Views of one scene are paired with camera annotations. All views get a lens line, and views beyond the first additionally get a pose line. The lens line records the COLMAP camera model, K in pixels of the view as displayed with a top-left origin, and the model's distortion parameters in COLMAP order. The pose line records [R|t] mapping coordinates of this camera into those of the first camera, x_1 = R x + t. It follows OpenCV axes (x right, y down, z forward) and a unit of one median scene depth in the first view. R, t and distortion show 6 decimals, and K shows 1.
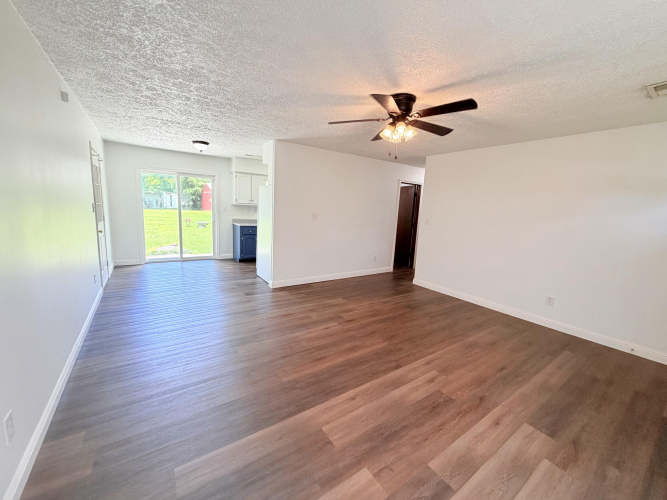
lens RADIAL K [[266.3, 0, 327.2], [0, 266.3, 250.8], [0, 0, 1]] dist [0.000601, 0.000044]
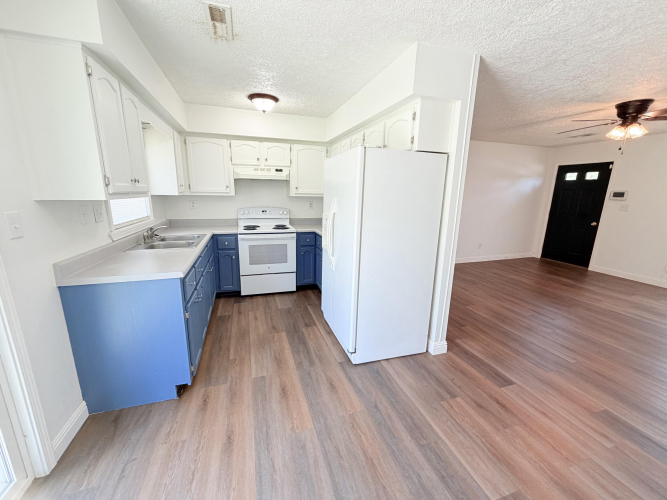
lens RADIAL K [[266.6, 0, 331.1], [0, 266.6, 251.1], [0, 0, 1]] dist [0.001005, -0.000353]
pose [[0.281256, -0.253462, 0.925555, -1.353677], [0.154479, 0.963868, 0.217012, -0.394807], [-0.947117, 0.081943, 0.310248, 1.948378]]
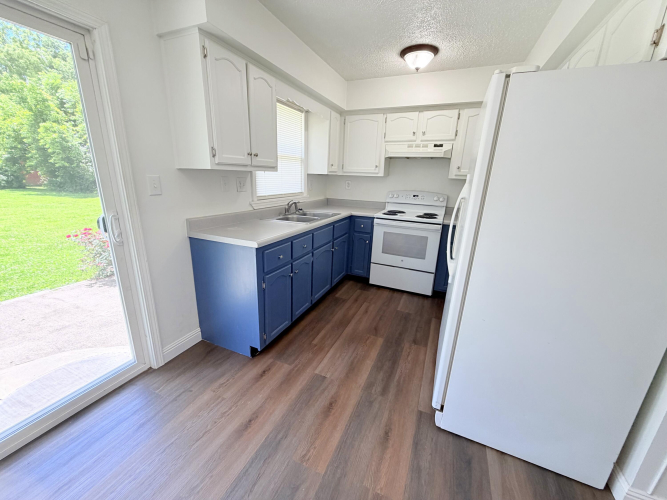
lens RADIAL K [[266.6, 0, 331.1], [0, 266.6, 251.1], [0, 0, 1]] dist [0.001005, -0.000353]
pose [[0.848406, -0.168118, 0.501939, -1.027033], [0.097848, 0.981693, 0.163418, -0.326112], [-0.520223, -0.089531, 0.849324, 1.833649]]
